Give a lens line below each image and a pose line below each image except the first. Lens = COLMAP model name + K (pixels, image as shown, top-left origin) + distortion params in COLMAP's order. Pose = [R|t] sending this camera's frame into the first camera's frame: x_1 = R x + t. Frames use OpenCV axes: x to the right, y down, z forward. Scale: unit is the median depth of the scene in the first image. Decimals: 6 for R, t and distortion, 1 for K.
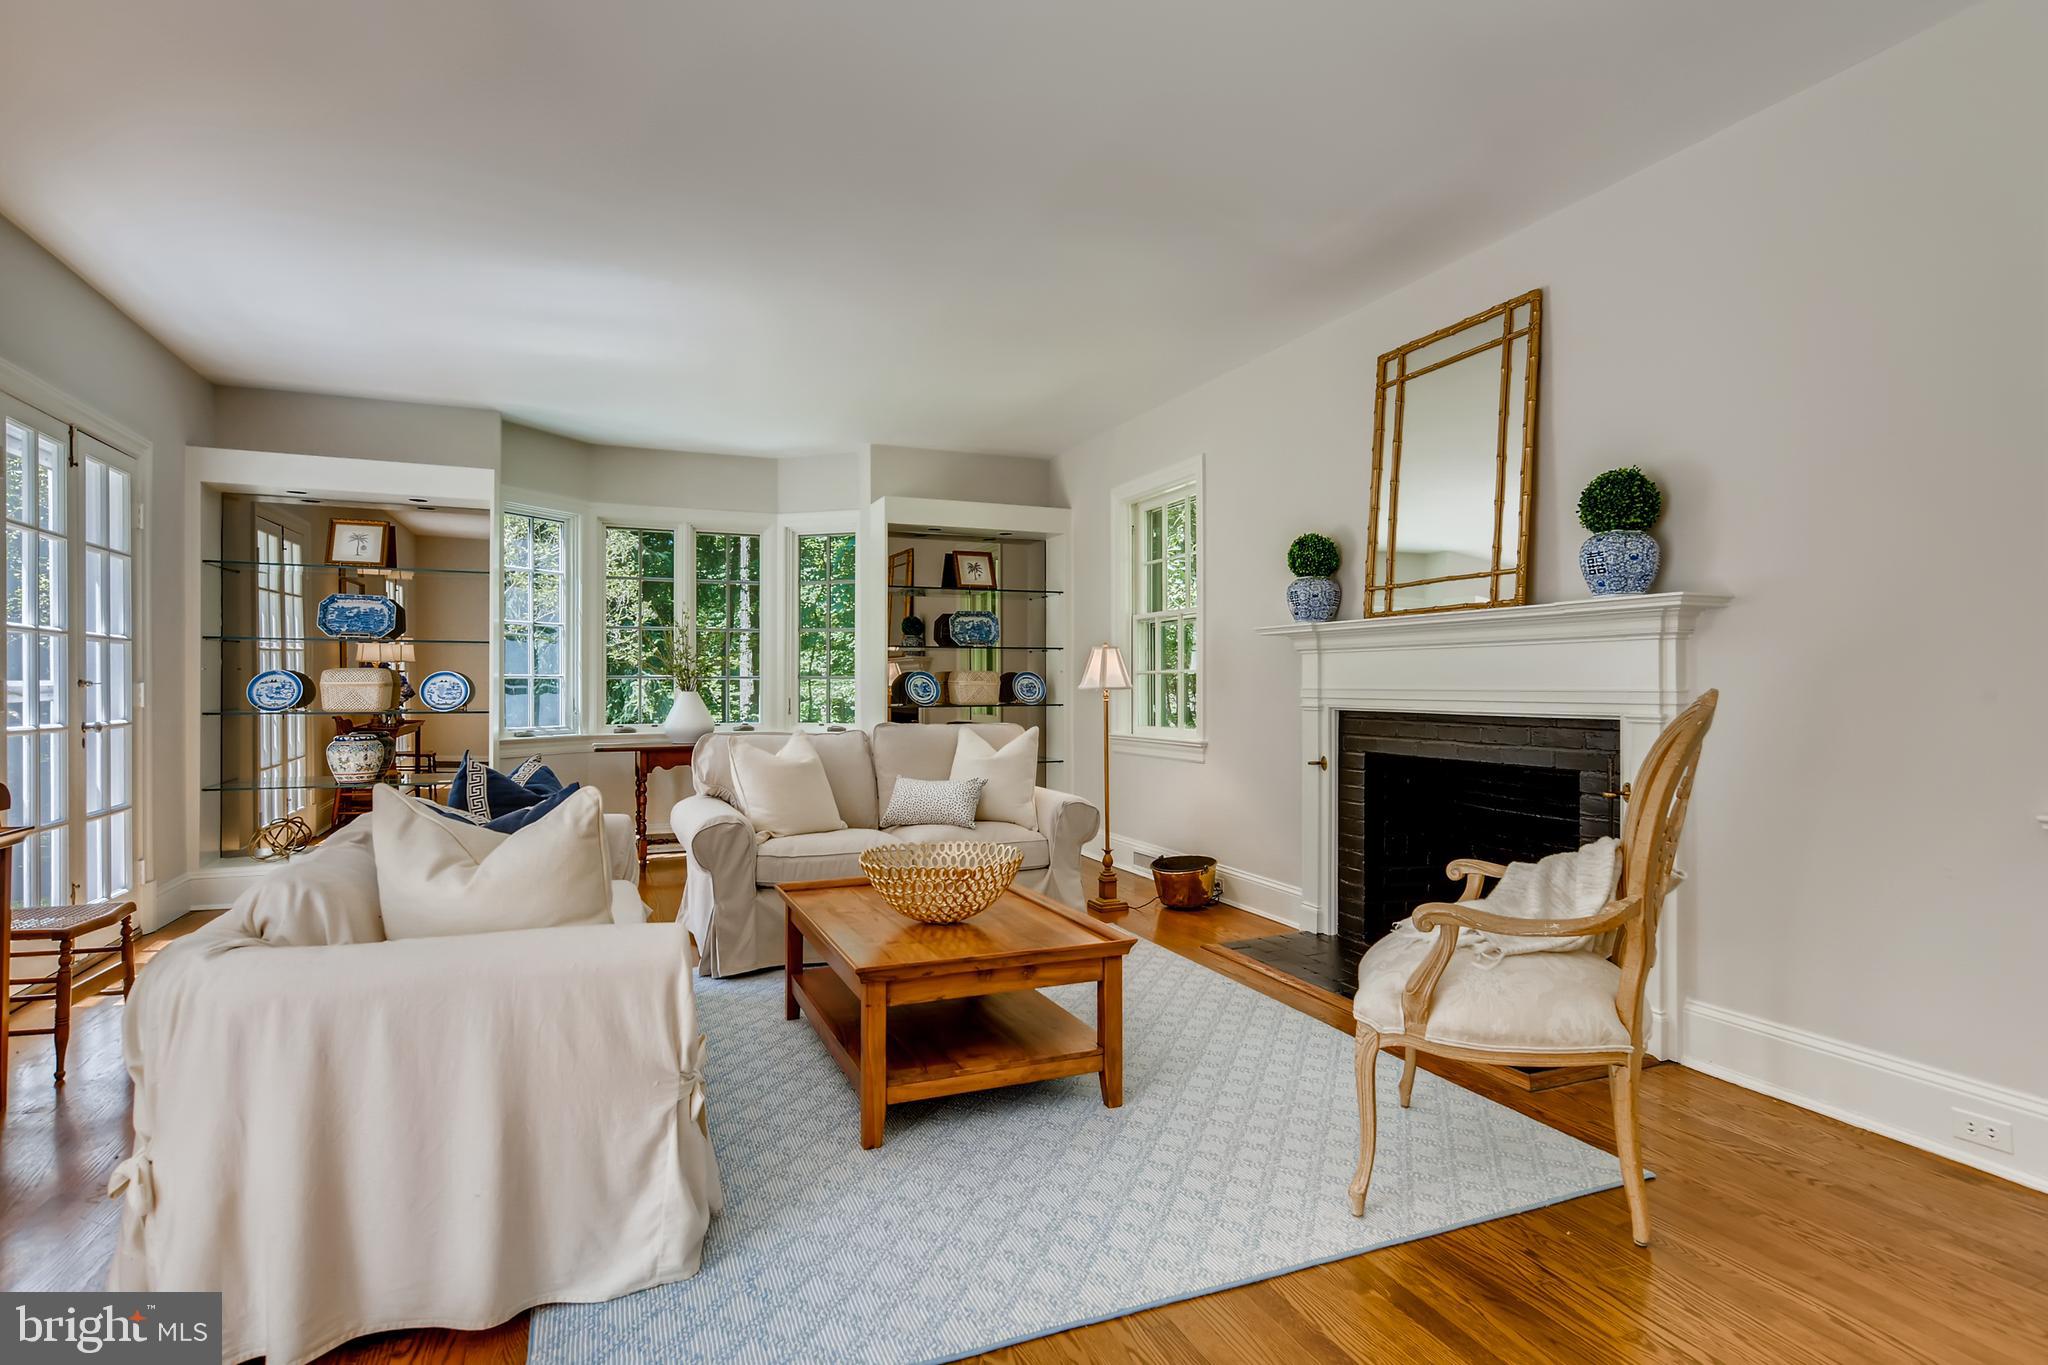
lens RADIAL K [[1038.7, 0, 1027.5], [0, 1038.7, 692.6], [0, 0, 1]] dist [0.002950, 0.000050]
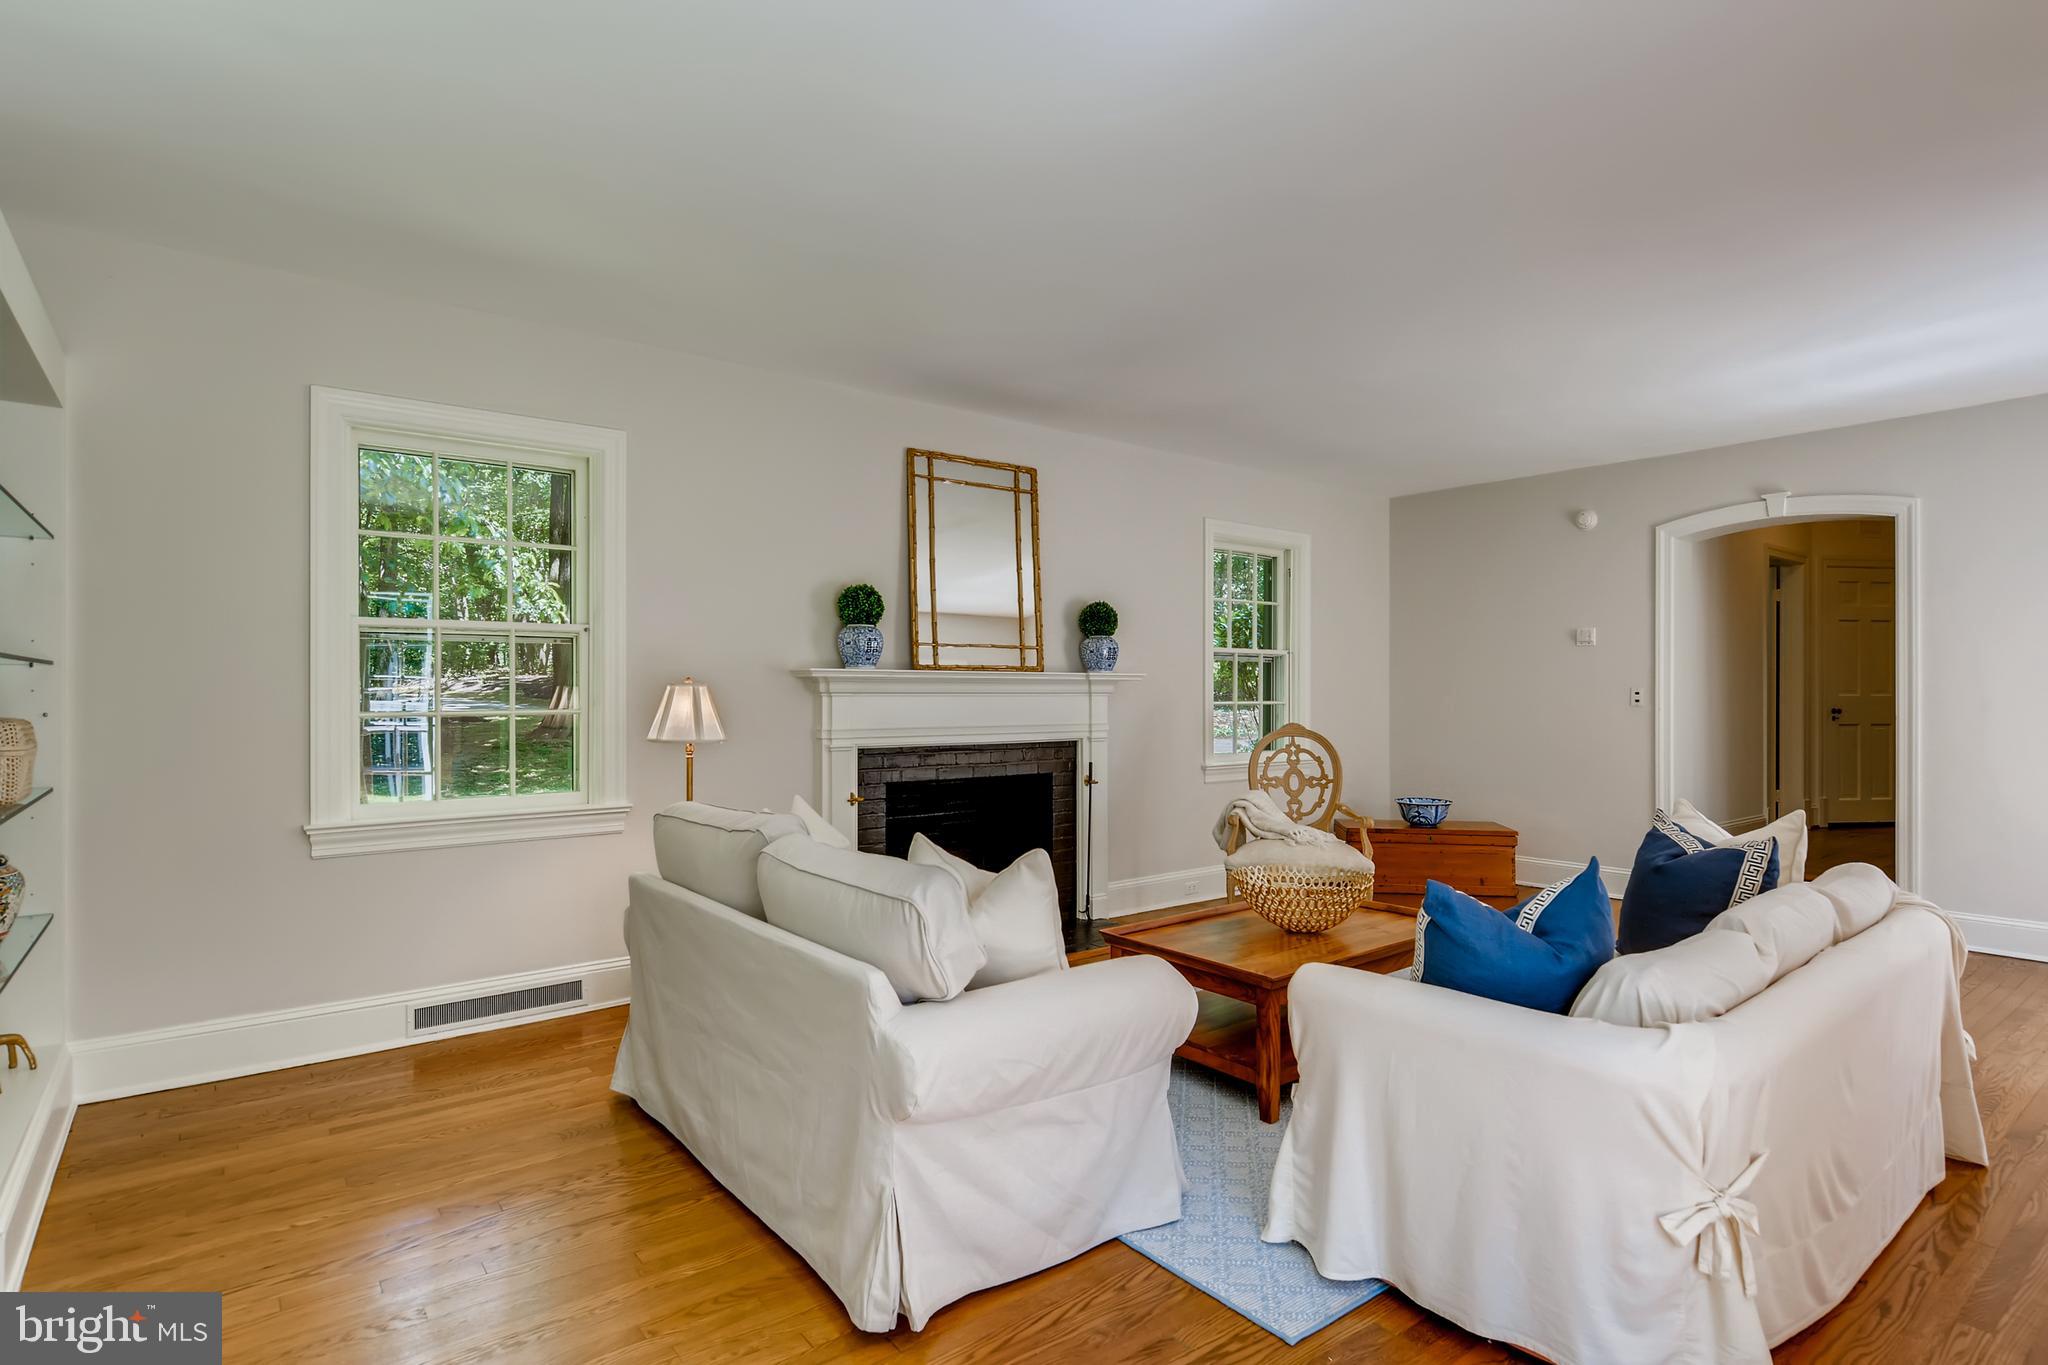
lens RADIAL K [[1038.7, 0, 1027.5], [0, 1038.7, 692.6], [0, 0, 1]] dist [0.002950, 0.000050]
pose [[-0.264099, -0.003464, 0.964489, -0.891678], [0.005433, 0.999972, 0.005079, -0.052068], [-0.964480, 0.006582, -0.264073, 1.254143]]
